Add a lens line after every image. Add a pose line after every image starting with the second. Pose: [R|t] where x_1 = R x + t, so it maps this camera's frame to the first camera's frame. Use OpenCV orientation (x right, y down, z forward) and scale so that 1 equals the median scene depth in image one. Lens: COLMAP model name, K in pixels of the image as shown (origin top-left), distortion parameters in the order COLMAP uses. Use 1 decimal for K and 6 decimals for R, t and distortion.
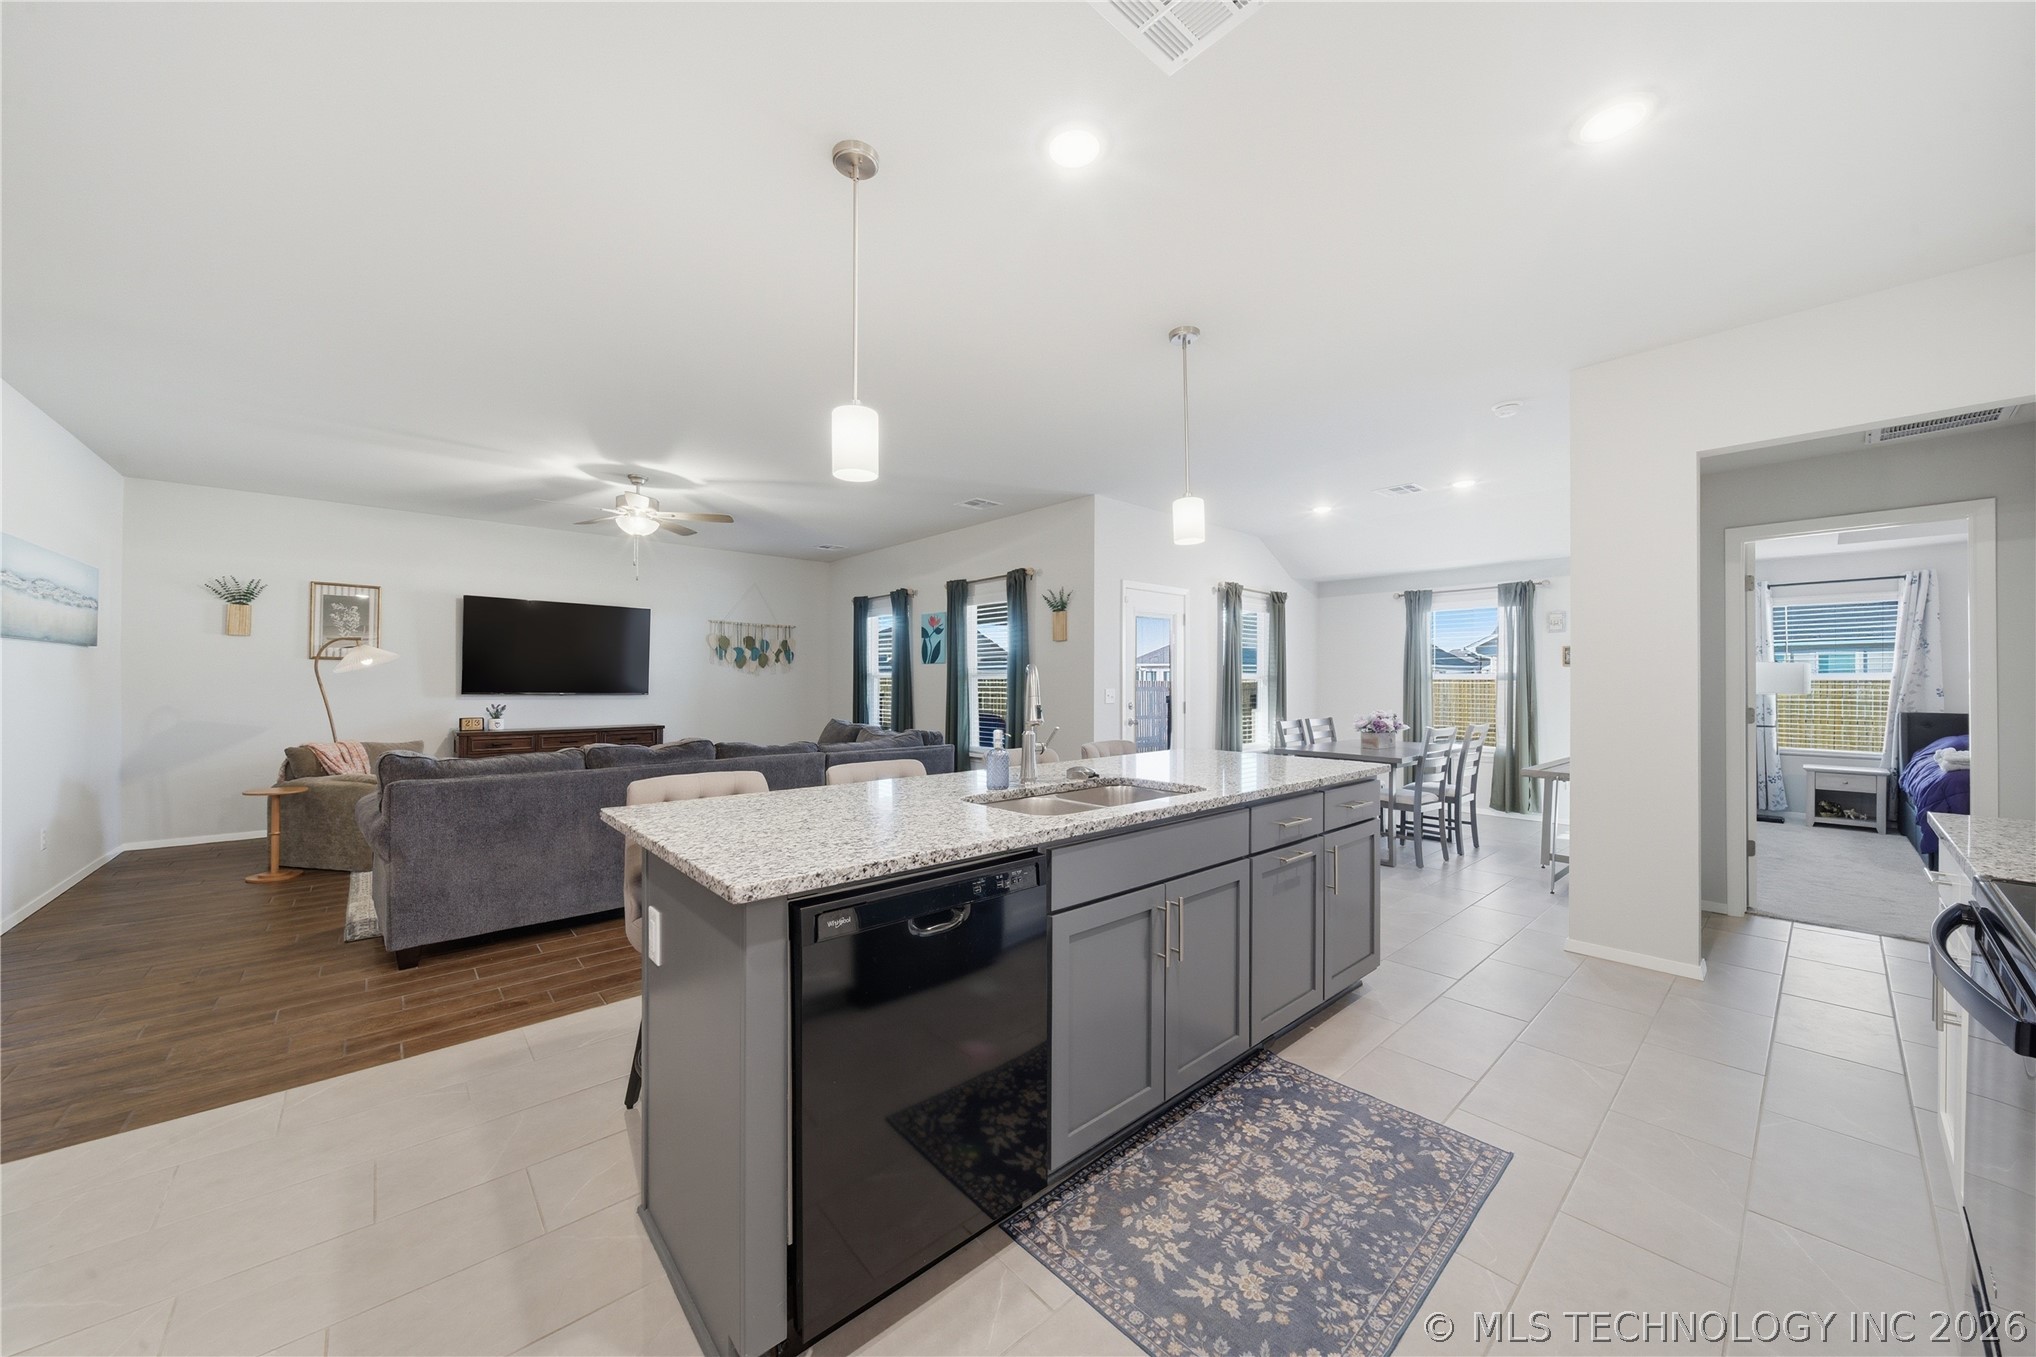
lens RADIAL K [[713.0, 0, 1020.2], [0, 713.0, 679.5], [0, 0, 1]] dist [-0.000960, -0.002329]
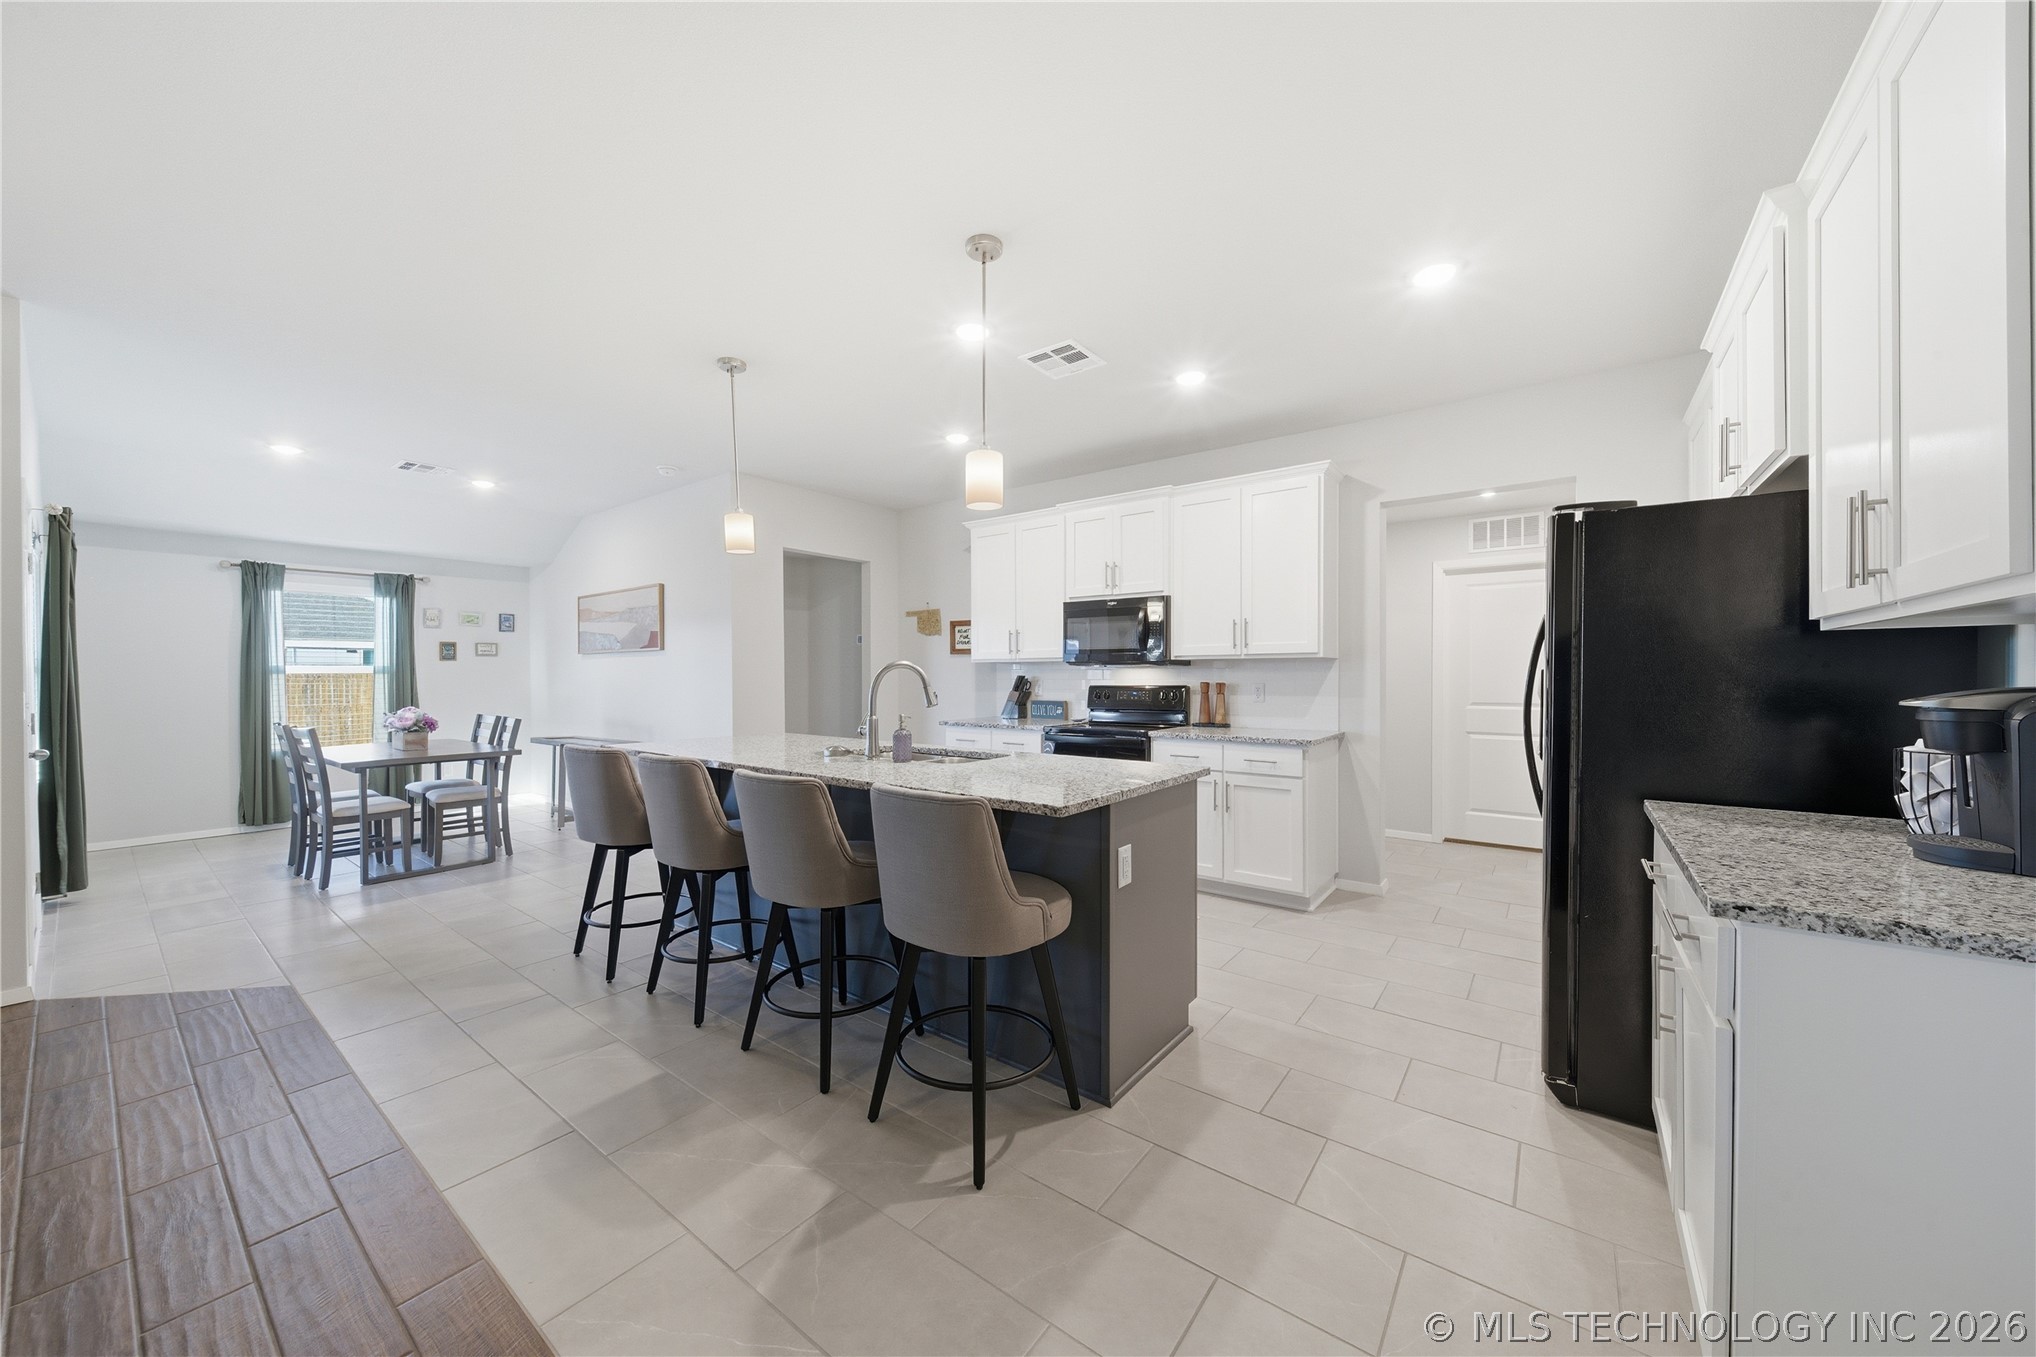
lens RADIAL K [[717.3, 0, 1017.4], [0, 717.3, 677.1], [0, 0, 1]] dist [0.000233, -0.001672]
pose [[-0.184299, -0.004481, 0.982860, -0.487704], [-0.000869, 0.999990, 0.004397, 0.000655], [-0.982870, -0.000044, -0.184301, 0.394365]]
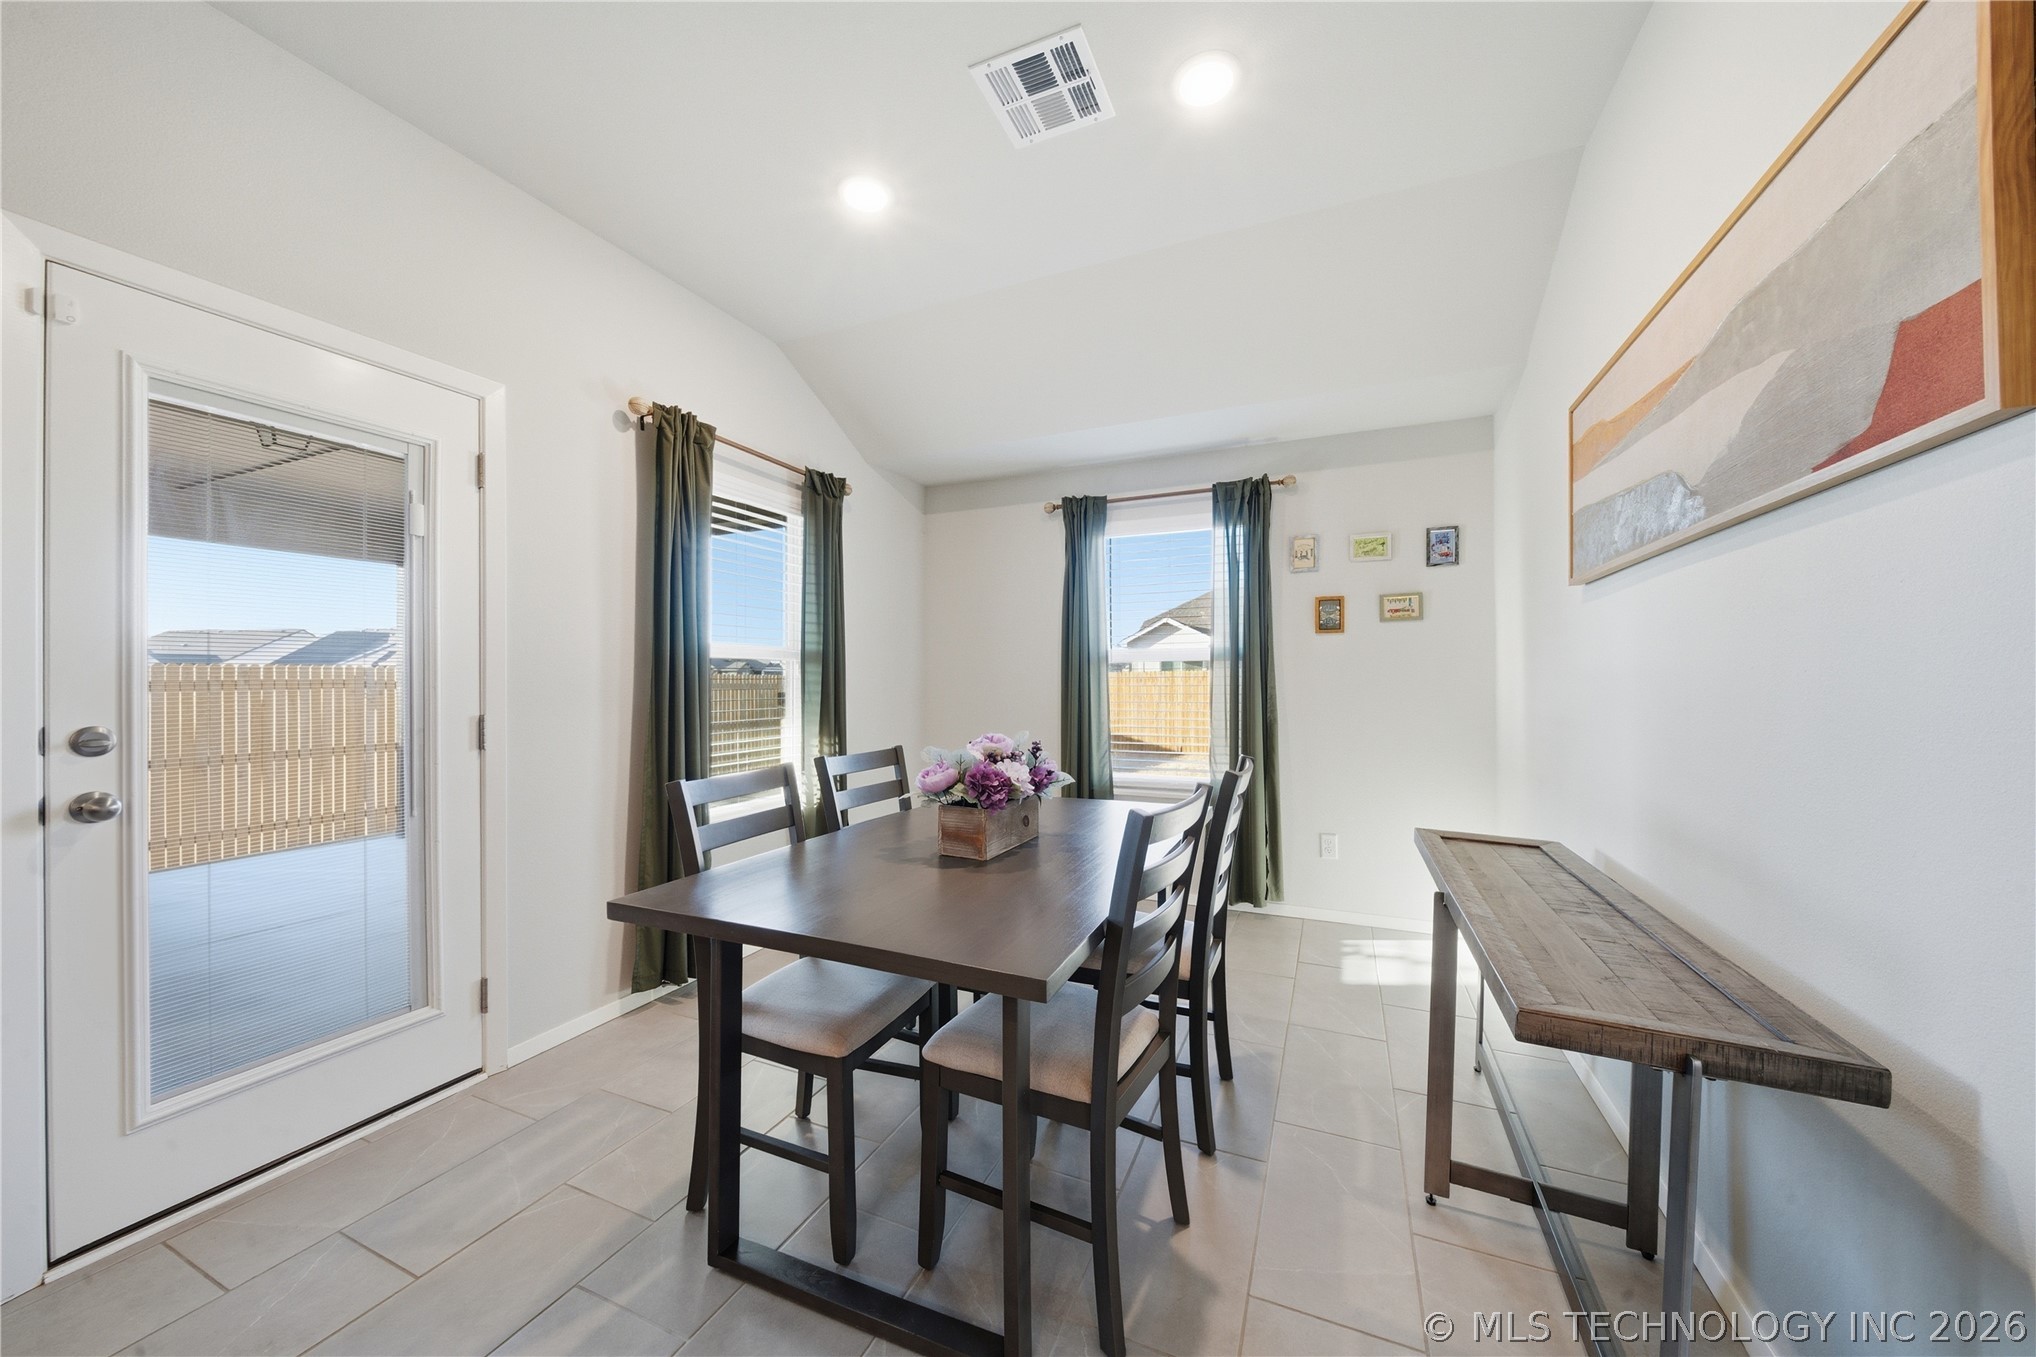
lens RADIAL K [[729.7, 0, 1020.1], [0, 729.7, 675.8], [0, 0, 1]] dist [-0.002182, -0.000280]
pose [[0.910619, -0.004271, 0.413224, 0.353572], [0.006064, 0.999977, -0.003026, 0.016288], [-0.413202, 0.005261, 0.910624, 0.646131]]
